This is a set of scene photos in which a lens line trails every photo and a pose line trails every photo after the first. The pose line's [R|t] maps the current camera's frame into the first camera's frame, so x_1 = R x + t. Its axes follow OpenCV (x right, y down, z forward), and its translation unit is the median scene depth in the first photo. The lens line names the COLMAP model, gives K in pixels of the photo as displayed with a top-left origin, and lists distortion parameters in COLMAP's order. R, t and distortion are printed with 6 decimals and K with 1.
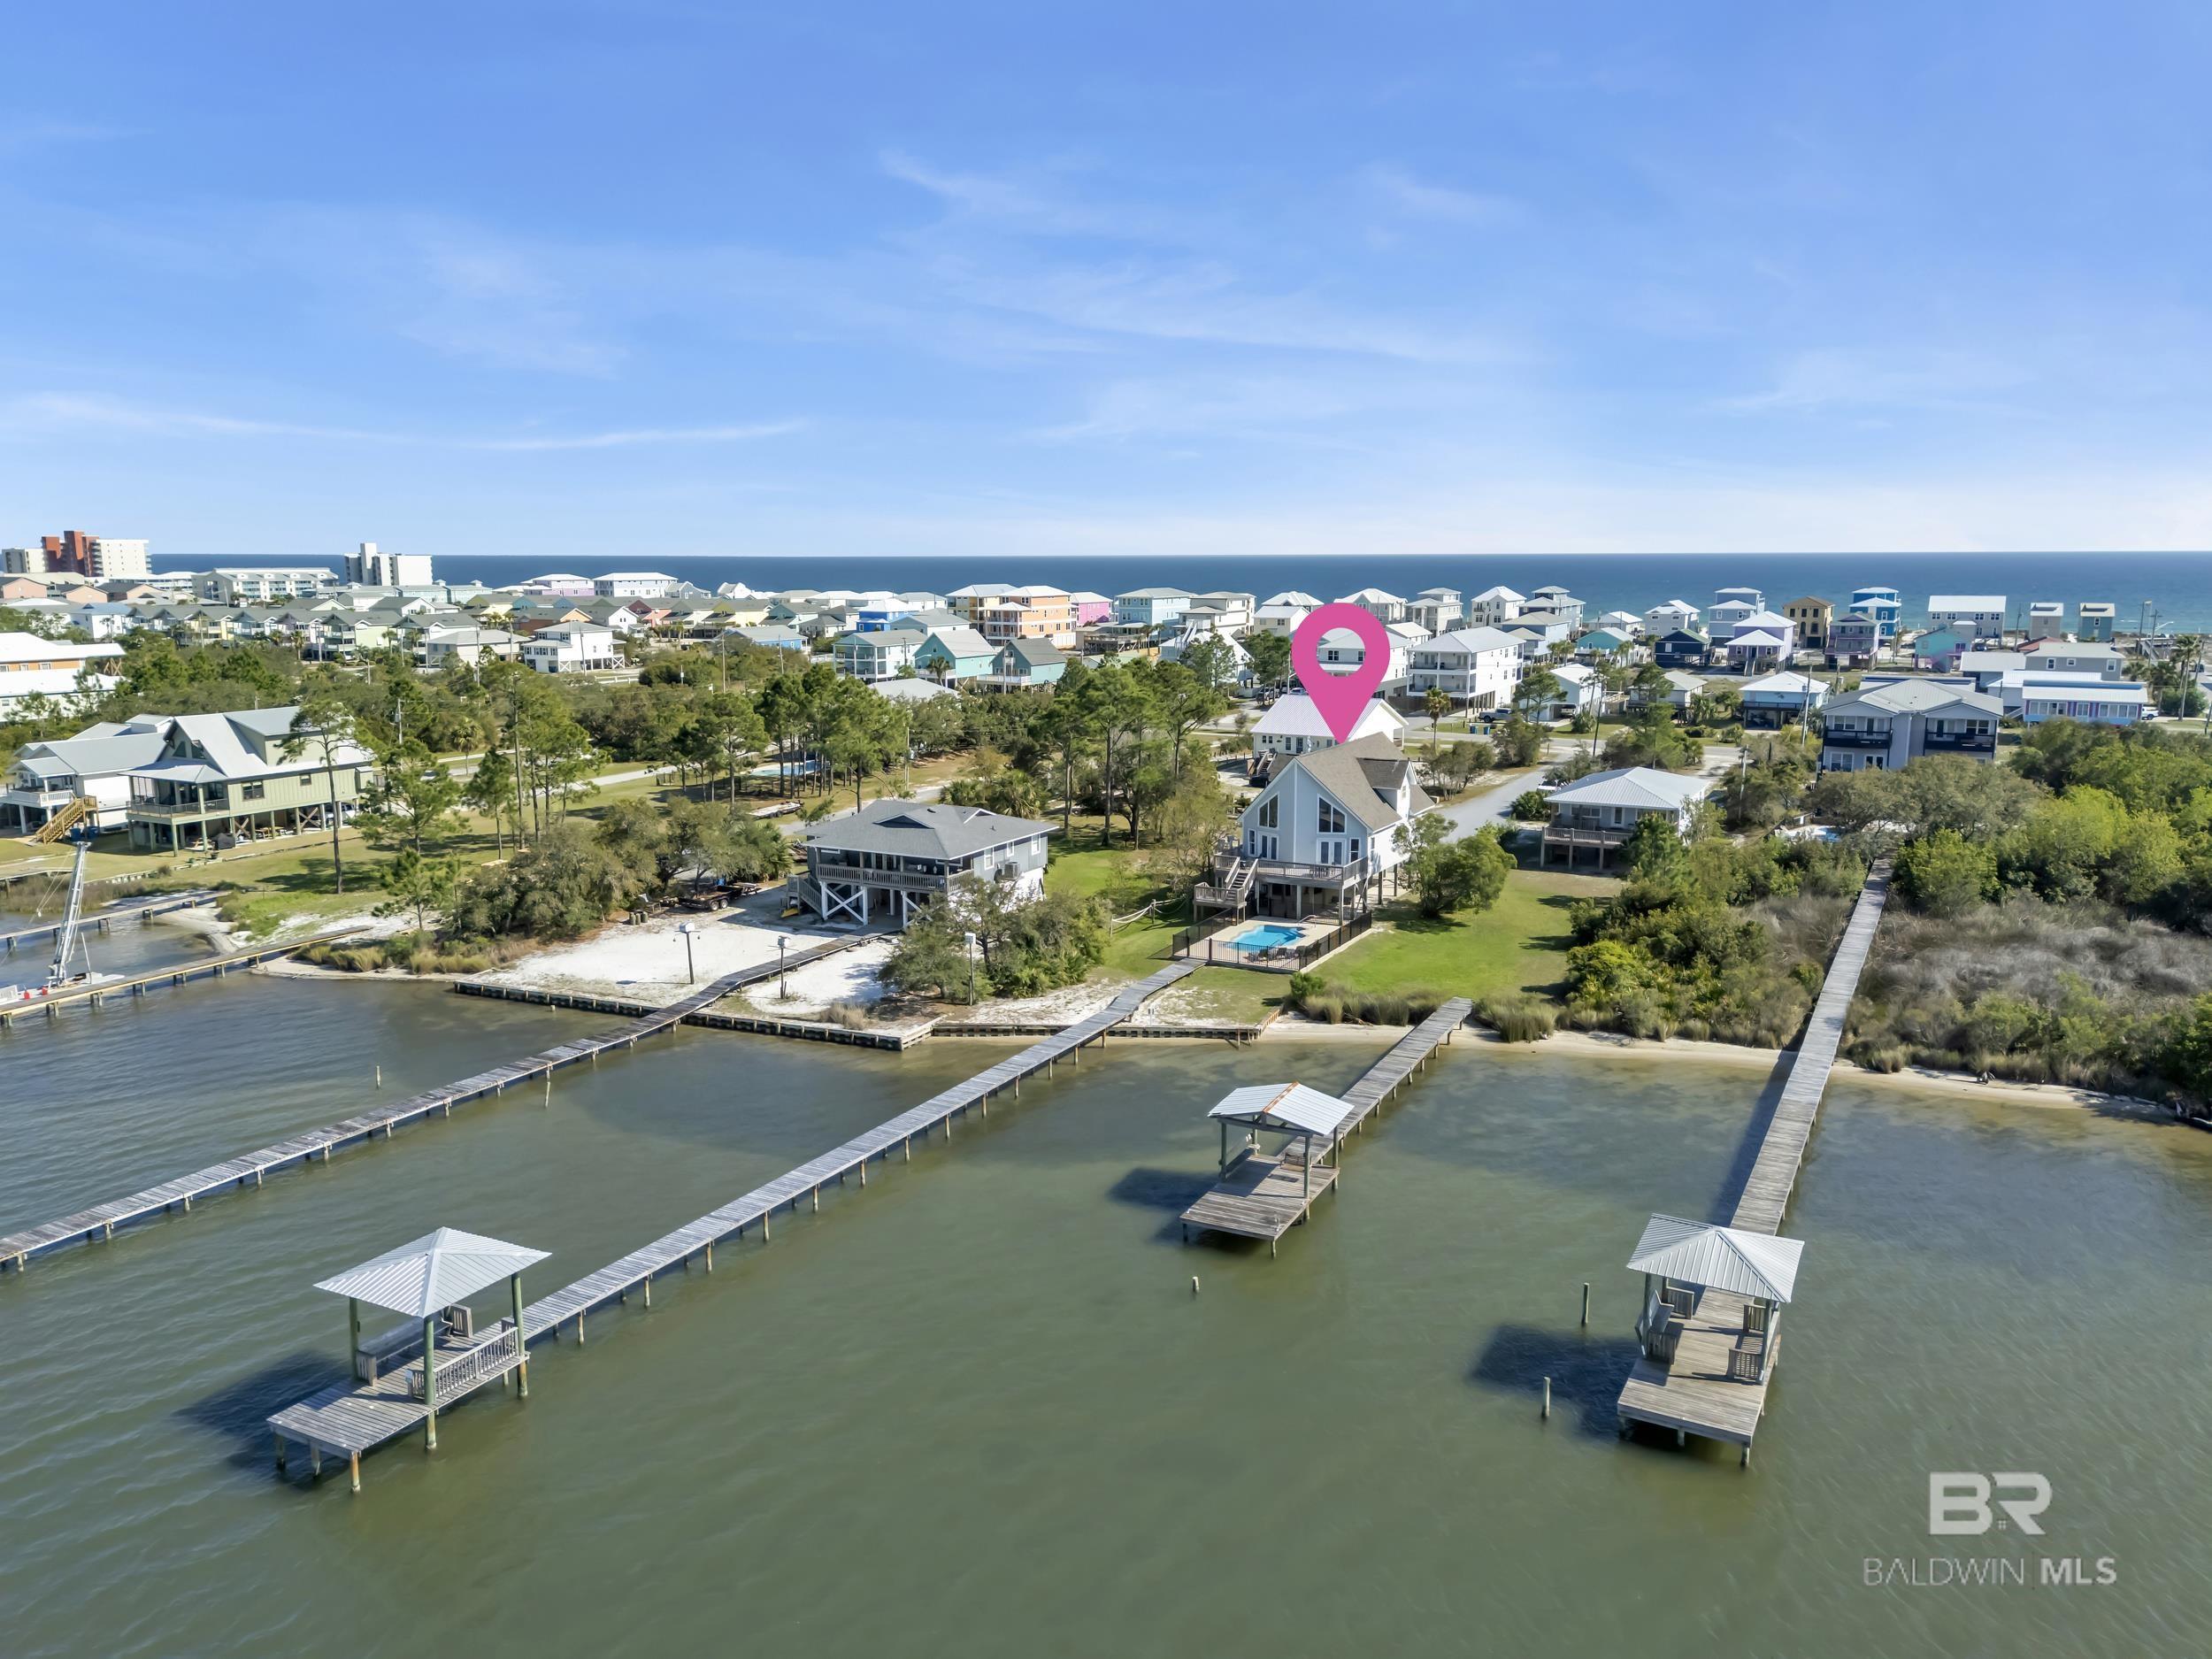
lens RADIAL K [[1612.2, 0, 1106.0], [0, 1612.2, 829.5], [0, 0, 1]] dist [0.081785, -0.081935]
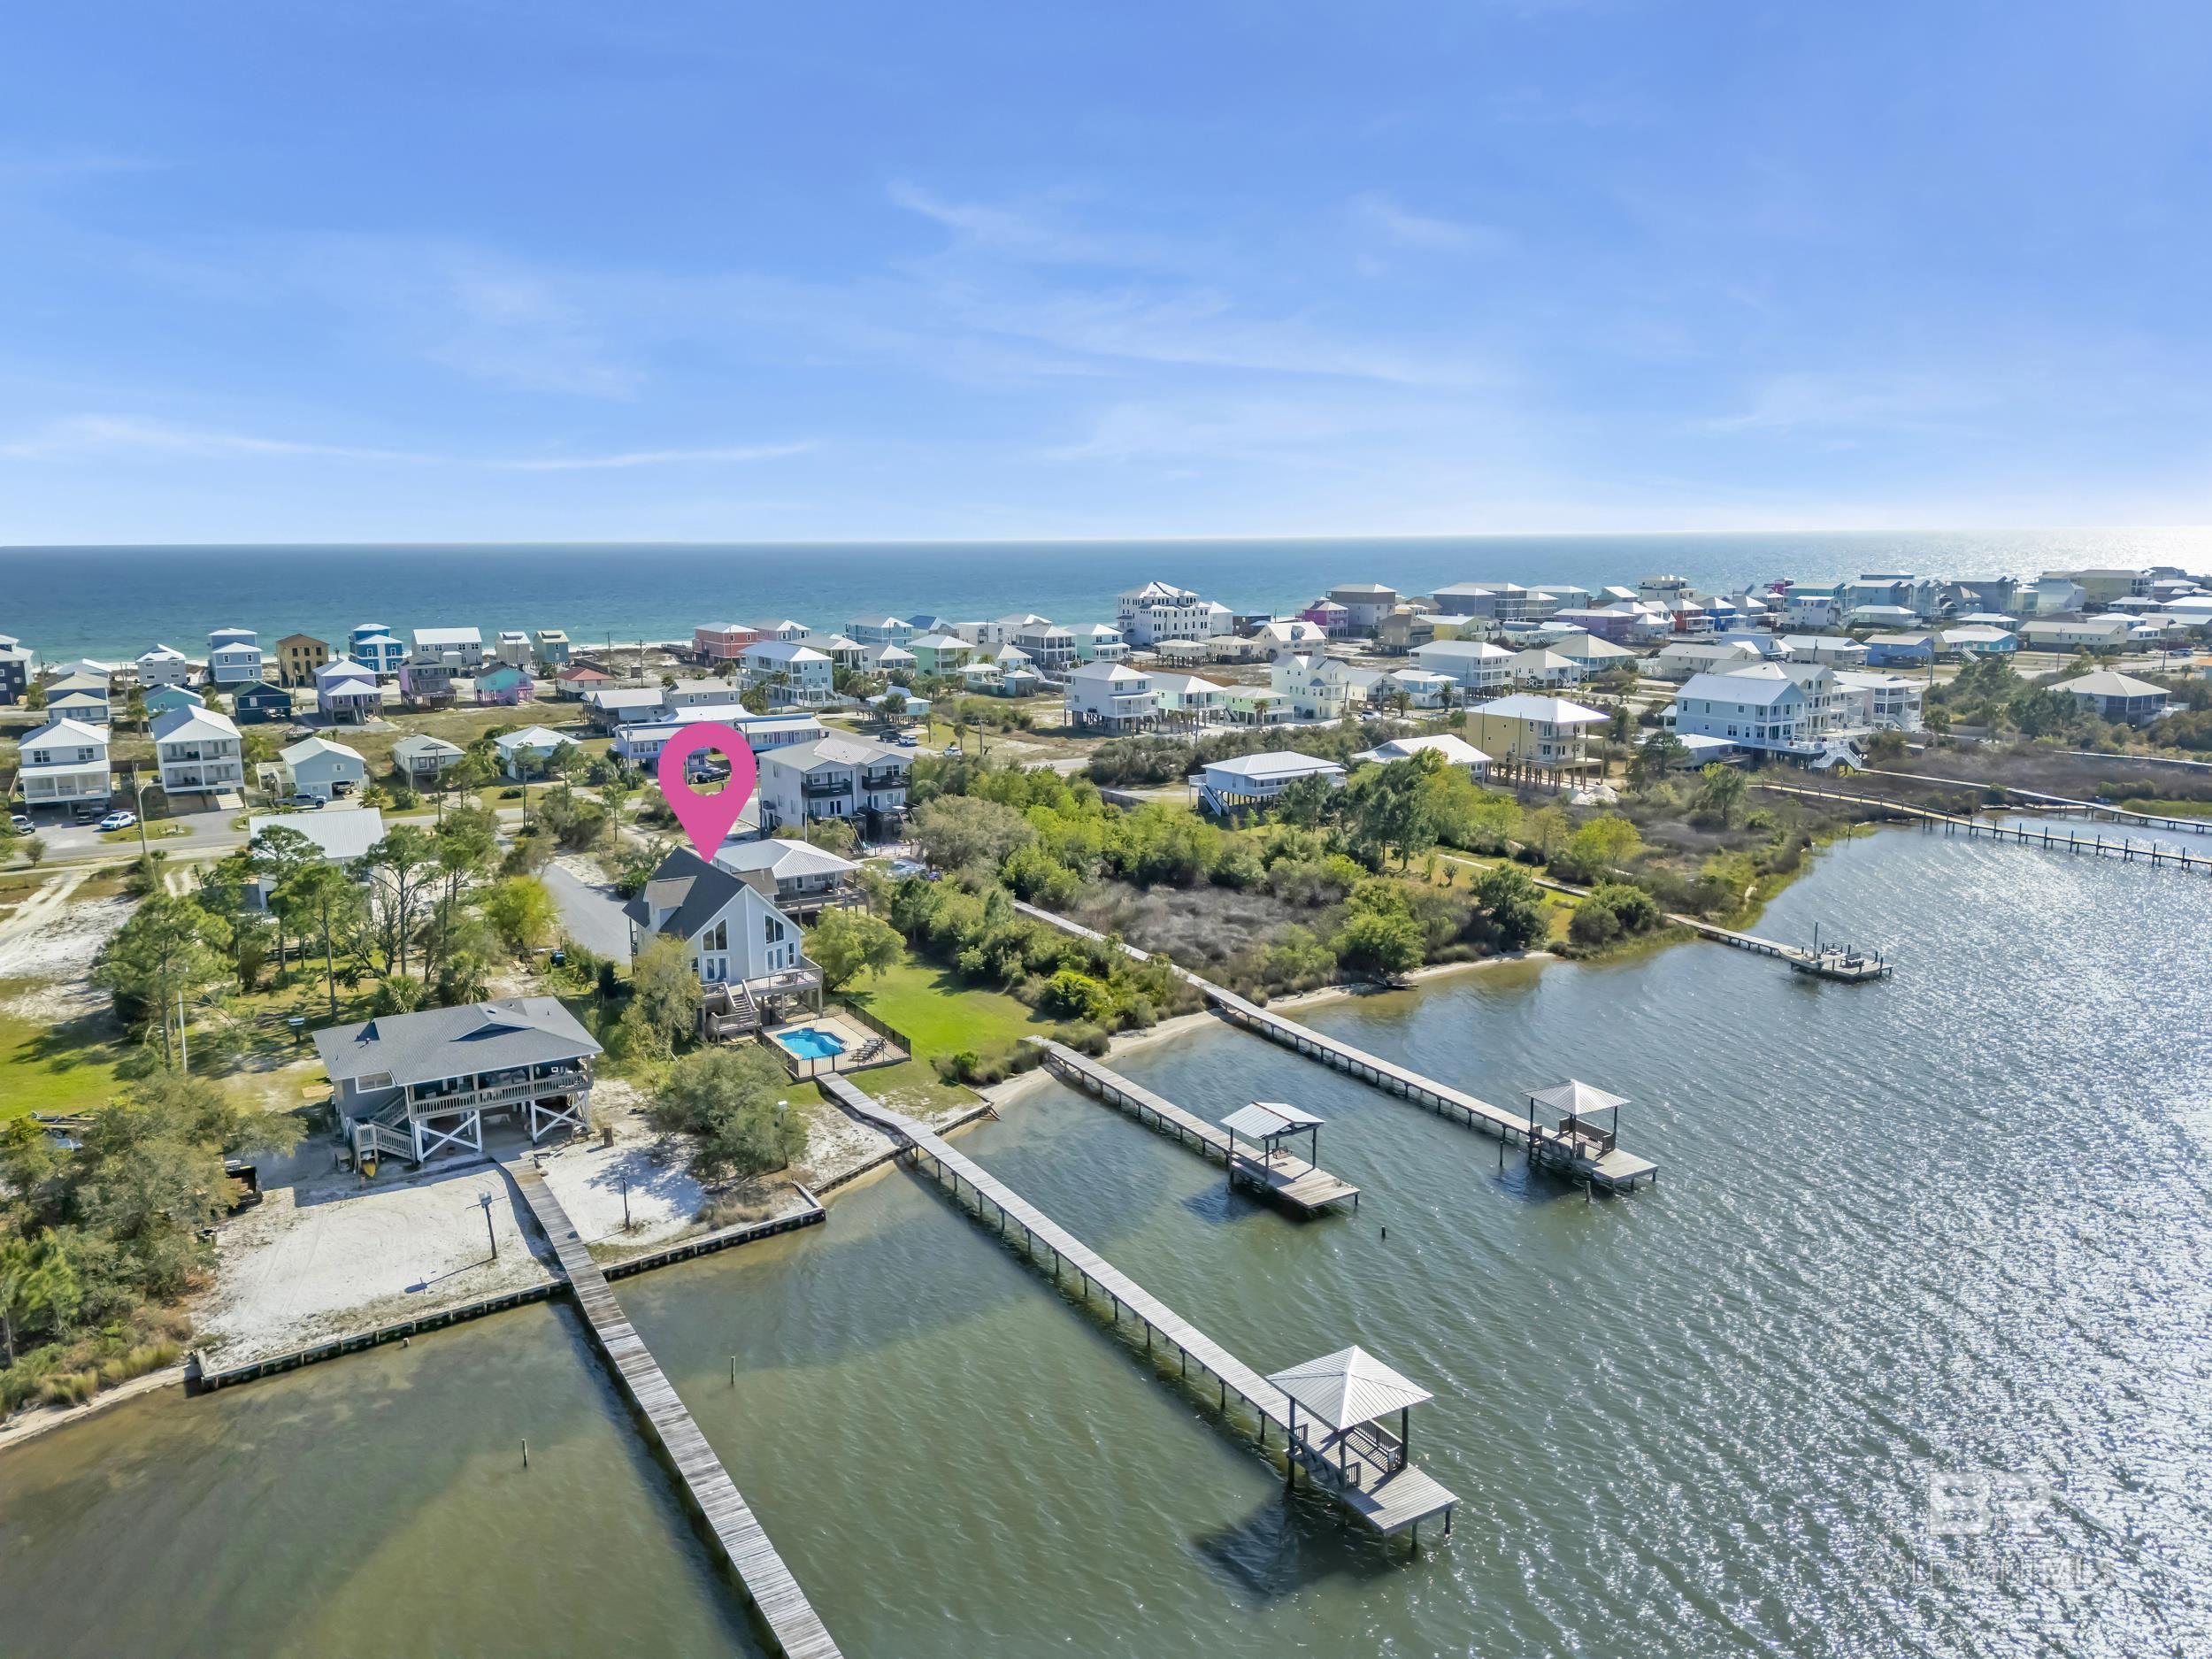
lens RADIAL K [[1612.2, 0, 1106.0], [0, 1612.2, 829.5], [0, 0, 1]] dist [0.081785, -0.081935]
pose [[0.520796, -0.157707, 0.838987, -0.816647], [0.155097, 0.983912, 0.088673, -0.168596], [-0.839474, 0.083944, 0.536878, 0.223657]]
